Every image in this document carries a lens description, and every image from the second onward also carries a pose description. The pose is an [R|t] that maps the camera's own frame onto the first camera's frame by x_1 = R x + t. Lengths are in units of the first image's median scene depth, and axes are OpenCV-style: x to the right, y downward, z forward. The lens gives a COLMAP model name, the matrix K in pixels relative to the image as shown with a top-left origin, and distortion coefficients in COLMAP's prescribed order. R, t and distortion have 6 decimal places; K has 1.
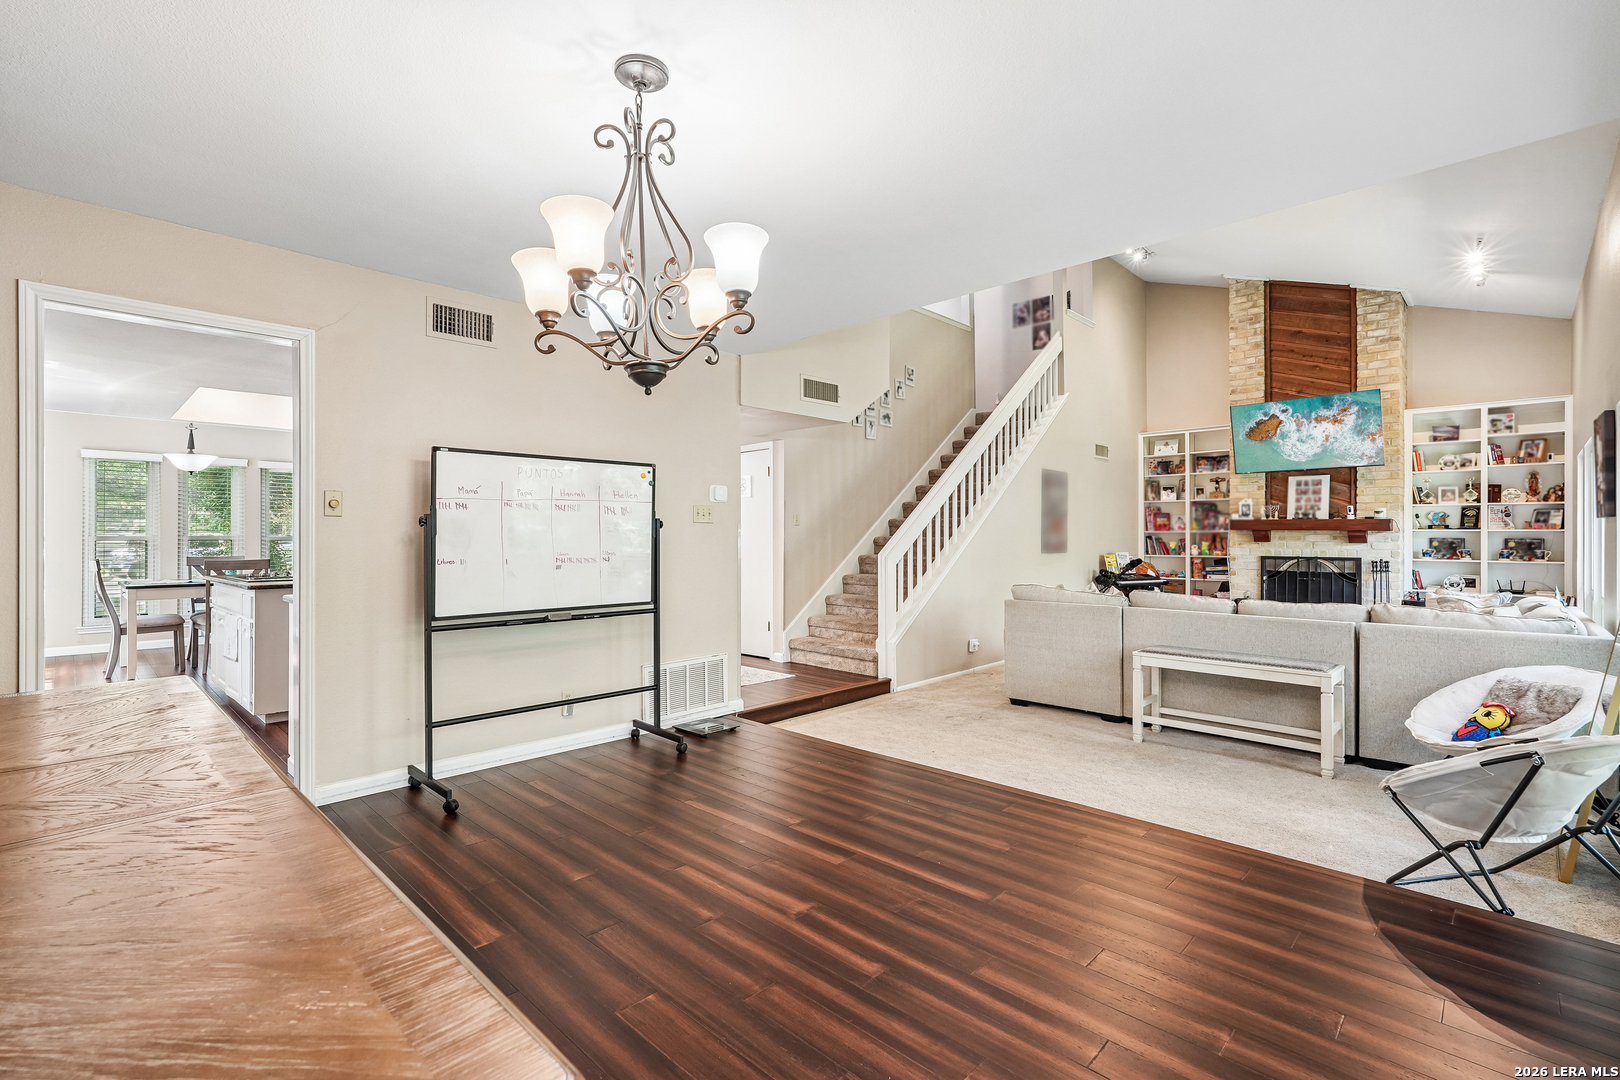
lens RADIAL K [[727.0, 0, 800.5], [0, 727.0, 533.8], [0, 0, 1]] dist [-0.009864, 0.005660]
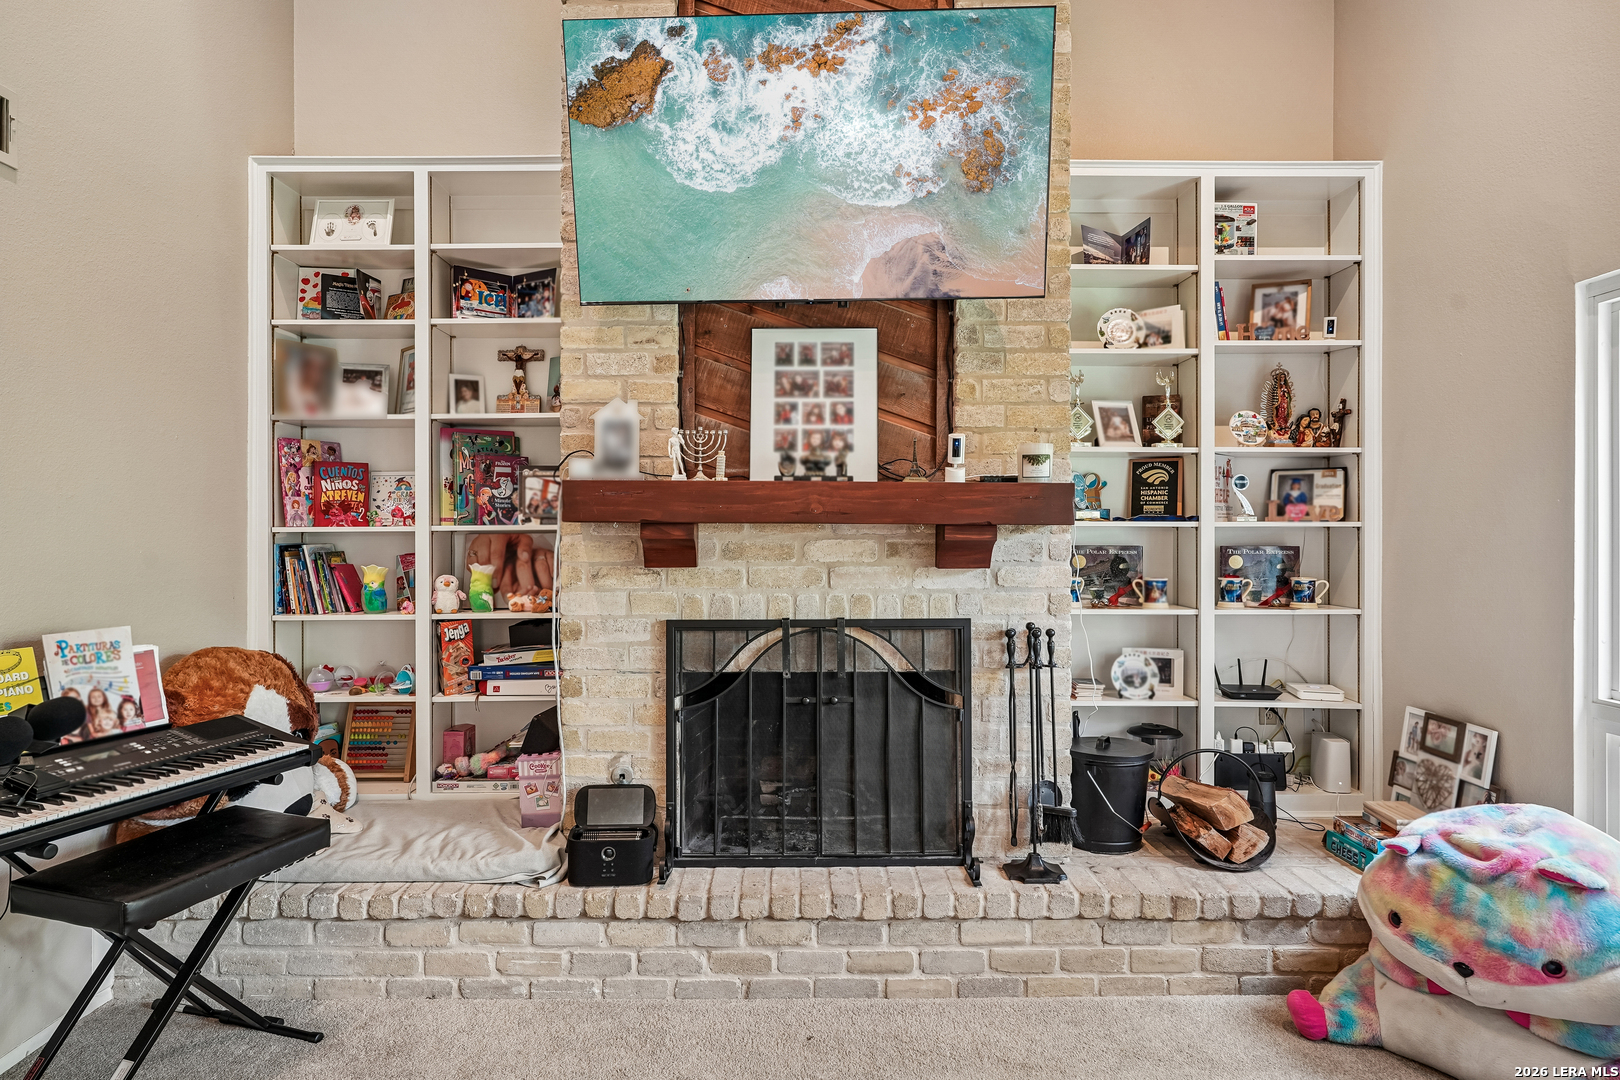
lens RADIAL K [[985.7, 0, 813.5], [0, 985.7, 528.6], [0, 0, 1]] dist [0.002061, -0.001295]
pose [[0.697731, 0.000576, 0.716360, 0.443718], [0.000710, 0.999999, -0.001496, -0.002139], [-0.716359, 0.001553, 0.697730, 0.759584]]
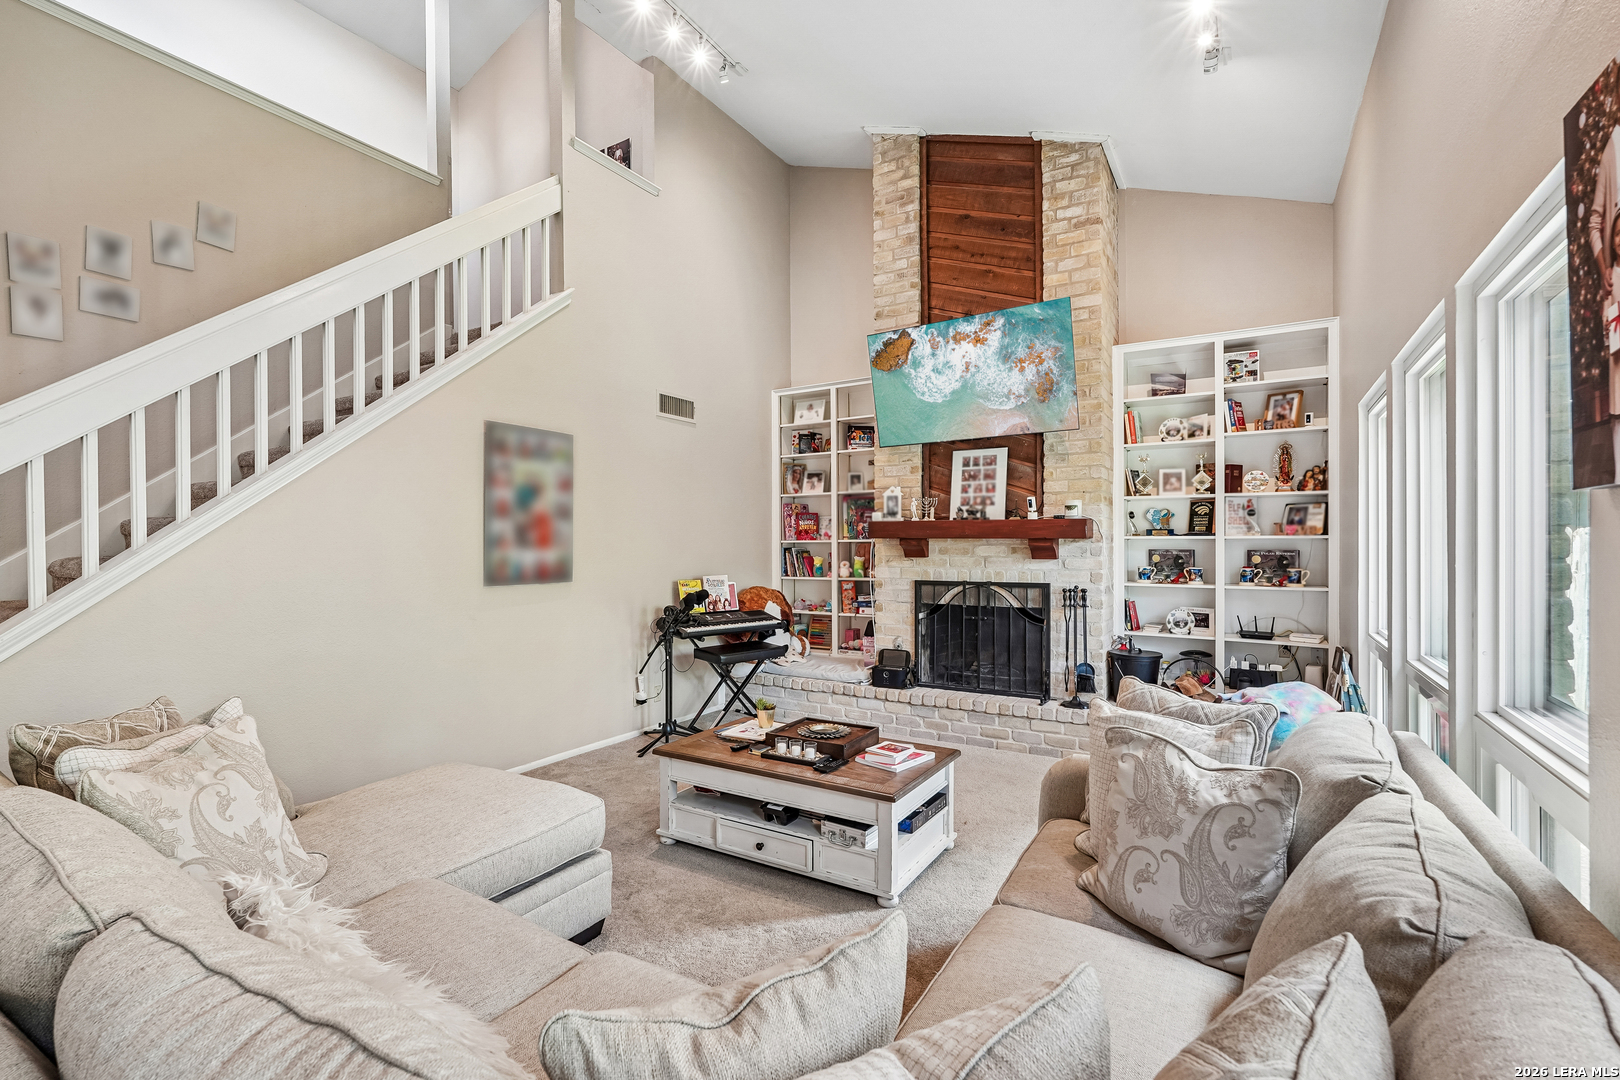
lens RADIAL K [[727.0, 0, 800.5], [0, 727.0, 533.8], [0, 0, 1]] dist [-0.009864, 0.005660]
pose [[0.971841, -0.000842, 0.235635, 0.423584], [0.003368, 0.999941, -0.010318, -0.002663], [-0.235612, 0.010821, 0.971787, 0.454639]]
